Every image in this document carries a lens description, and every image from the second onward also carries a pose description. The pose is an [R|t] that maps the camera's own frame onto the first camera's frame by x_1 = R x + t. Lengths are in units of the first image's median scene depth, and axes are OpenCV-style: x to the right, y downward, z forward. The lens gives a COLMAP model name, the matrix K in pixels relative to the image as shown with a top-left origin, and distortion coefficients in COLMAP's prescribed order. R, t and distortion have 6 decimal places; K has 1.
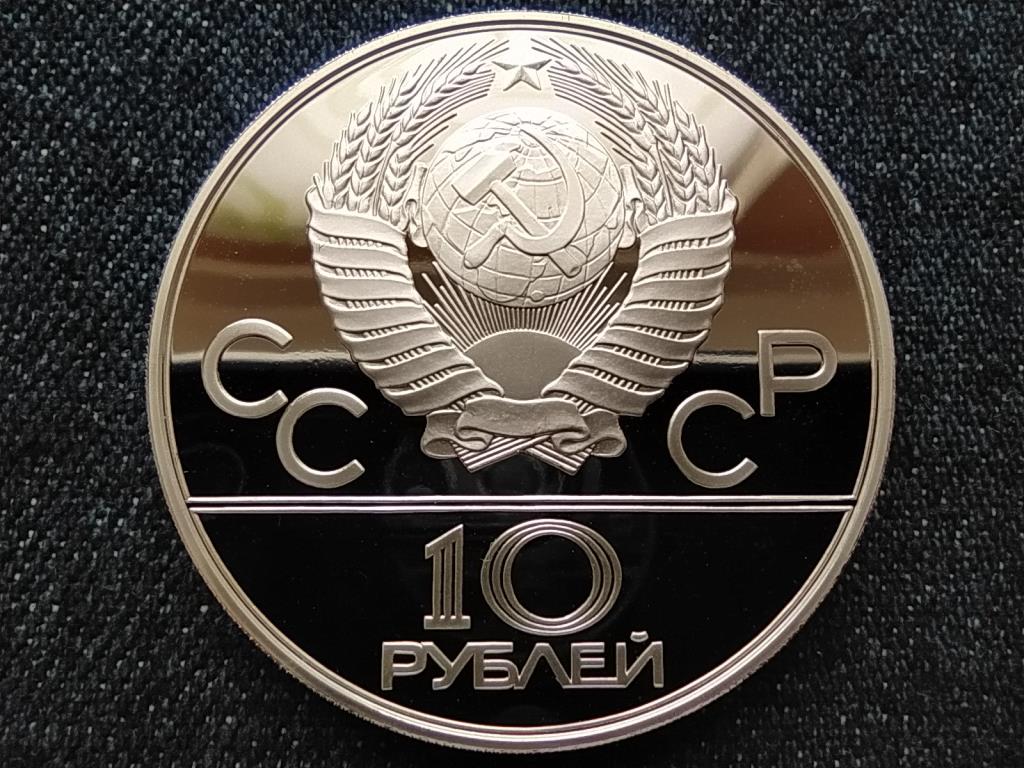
lens RADIAL K [[493.5, 0, 511.8], [0, 493.5, 414.6], [0, 0, 1]] dist [0.010464, -0.008870]
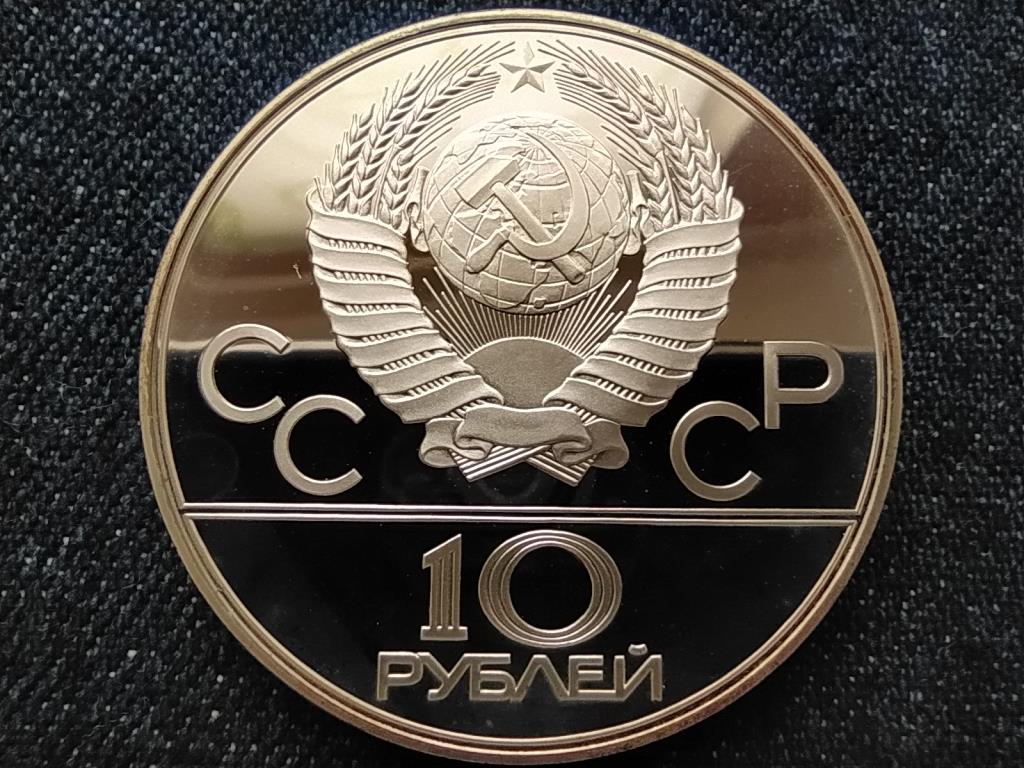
lens RADIAL K [[493.5, 0, 515.3], [0, 493.5, 418.0], [0, 0, 1]] dist [0.010464, -0.008870]
pose [[0.999303, 0.037274, 0.002163, 0.109941], [-0.037286, 0.999286, 0.006147, -0.100841], [-0.001932, -0.006223, 0.999979, 0.021884]]
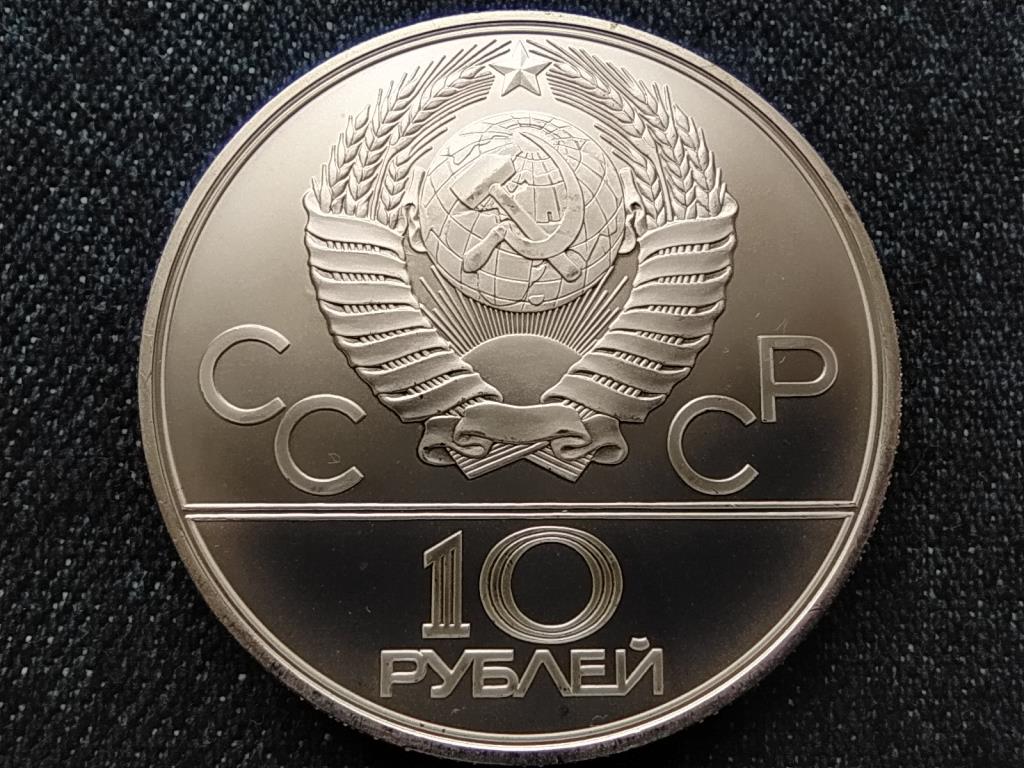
lens RADIAL K [[493.5, 0, 505.3], [0, 493.5, 410.6], [0, 0, 1]] dist [0.010464, -0.008870]
pose [[0.999747, 0.022486, 0.000910, -0.108859], [-0.022488, 0.999746, 0.001280, -0.136748], [-0.000881, -0.001300, 0.999999, 0.024346]]
